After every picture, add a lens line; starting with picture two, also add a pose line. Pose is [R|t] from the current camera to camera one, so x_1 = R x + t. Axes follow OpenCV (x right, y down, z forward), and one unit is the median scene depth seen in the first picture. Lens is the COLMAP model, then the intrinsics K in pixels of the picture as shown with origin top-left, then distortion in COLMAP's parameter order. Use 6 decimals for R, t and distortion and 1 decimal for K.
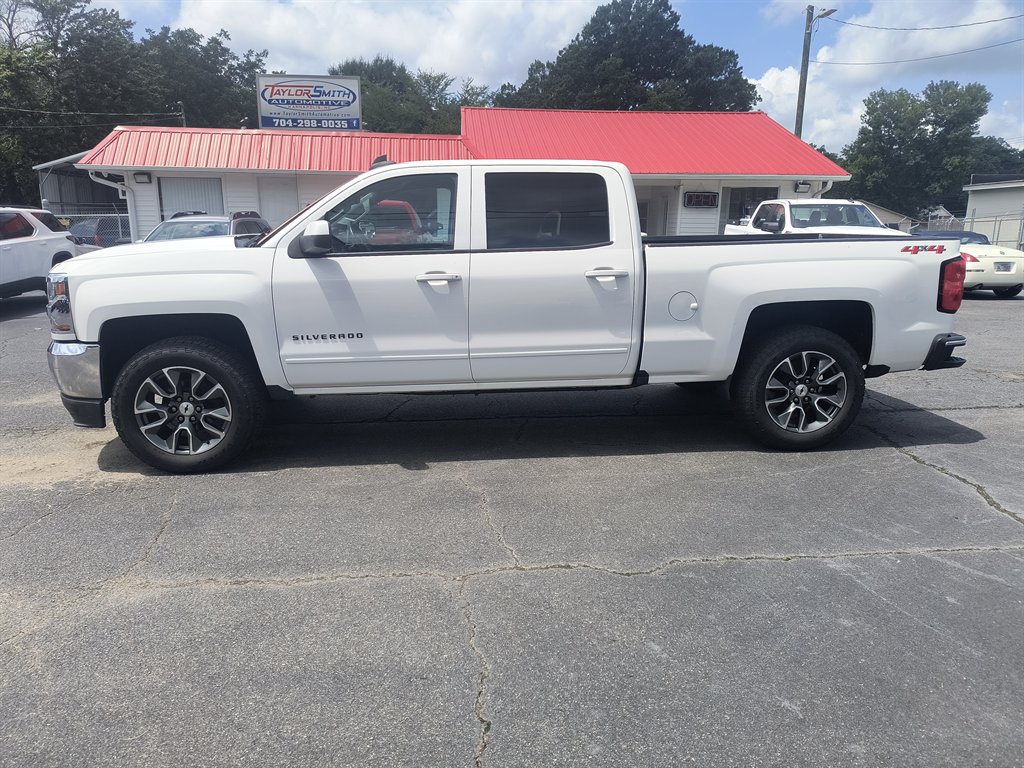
lens RADIAL K [[697.6, 0, 514.4], [0, 697.6, 386.6], [0, 0, 1]] dist [0.023410, -0.016454]
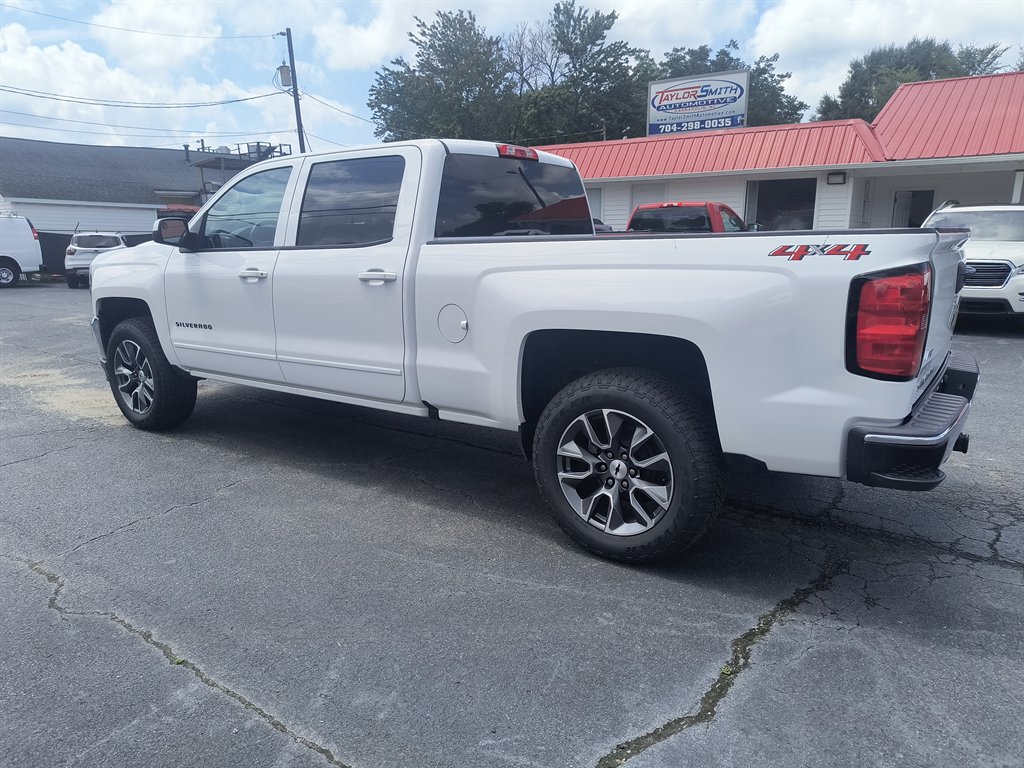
lens RADIAL K [[700.9, 0, 513.6], [0, 700.9, 390.5], [0, 0, 1]] dist [0.036030, -0.030005]
pose [[0.750493, 0.136232, -0.646684, 0.633960], [-0.141282, 0.988974, 0.044379, -0.069057], [0.645600, 0.058059, 0.761466, 0.375801]]
